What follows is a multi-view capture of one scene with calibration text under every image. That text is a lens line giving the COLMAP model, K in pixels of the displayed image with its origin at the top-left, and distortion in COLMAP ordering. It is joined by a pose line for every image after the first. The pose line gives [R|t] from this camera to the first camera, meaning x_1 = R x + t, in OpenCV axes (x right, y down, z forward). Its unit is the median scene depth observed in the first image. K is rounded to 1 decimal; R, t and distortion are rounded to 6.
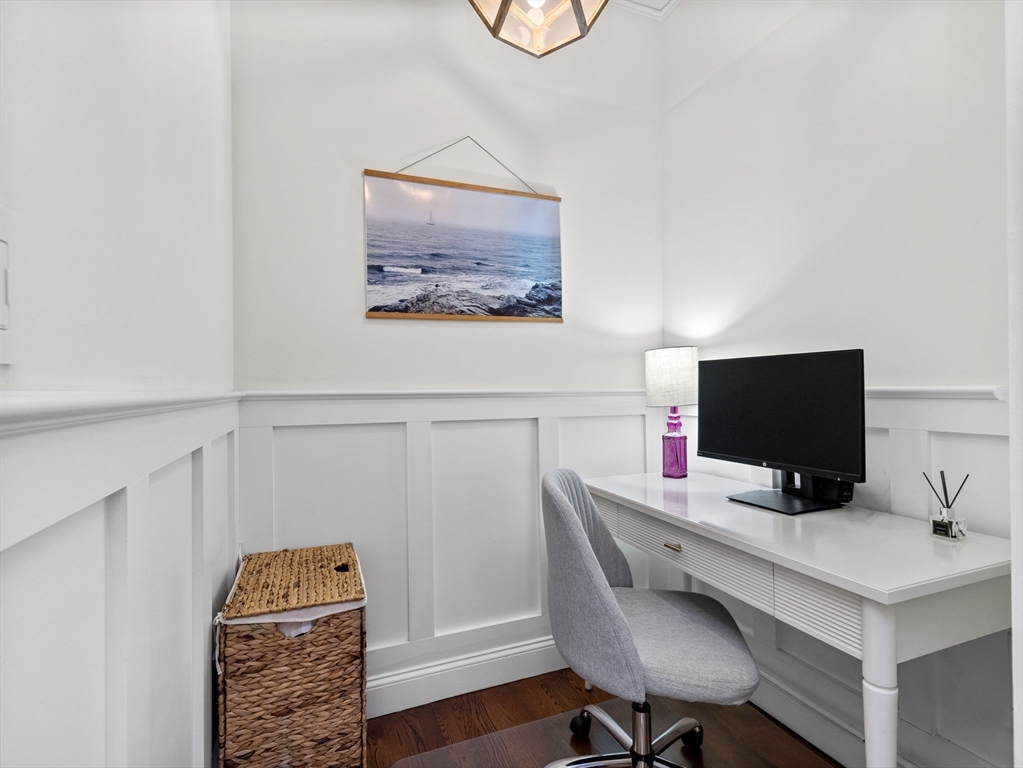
lens RADIAL K [[490.9, 0, 511.5], [0, 490.9, 384.0], [0, 0, 1]] dist [-0.000464, -0.000185]
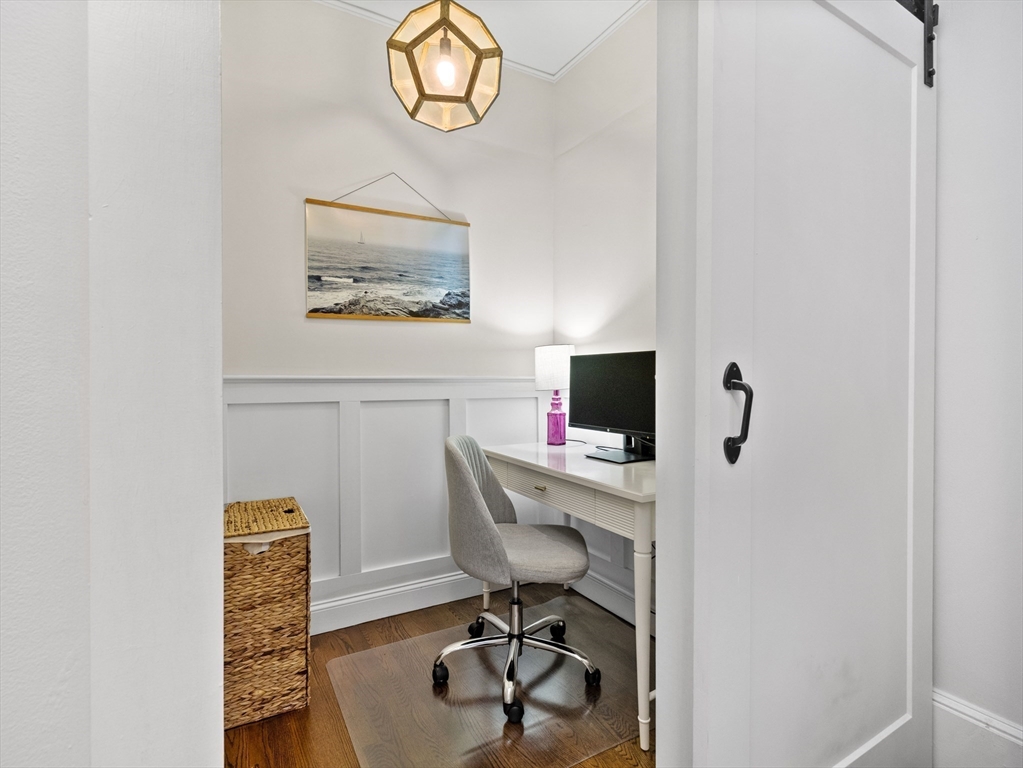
lens RADIAL K [[429.3, 0, 514.9], [0, 429.3, 372.5], [0, 0, 1]] dist [0.000201, 0.000048]
pose [[0.982379, 0.008498, 0.186705, 0.019406], [-0.008470, 0.999964, -0.000948, 0.001131], [-0.186706, -0.000650, 0.982416, -0.152275]]
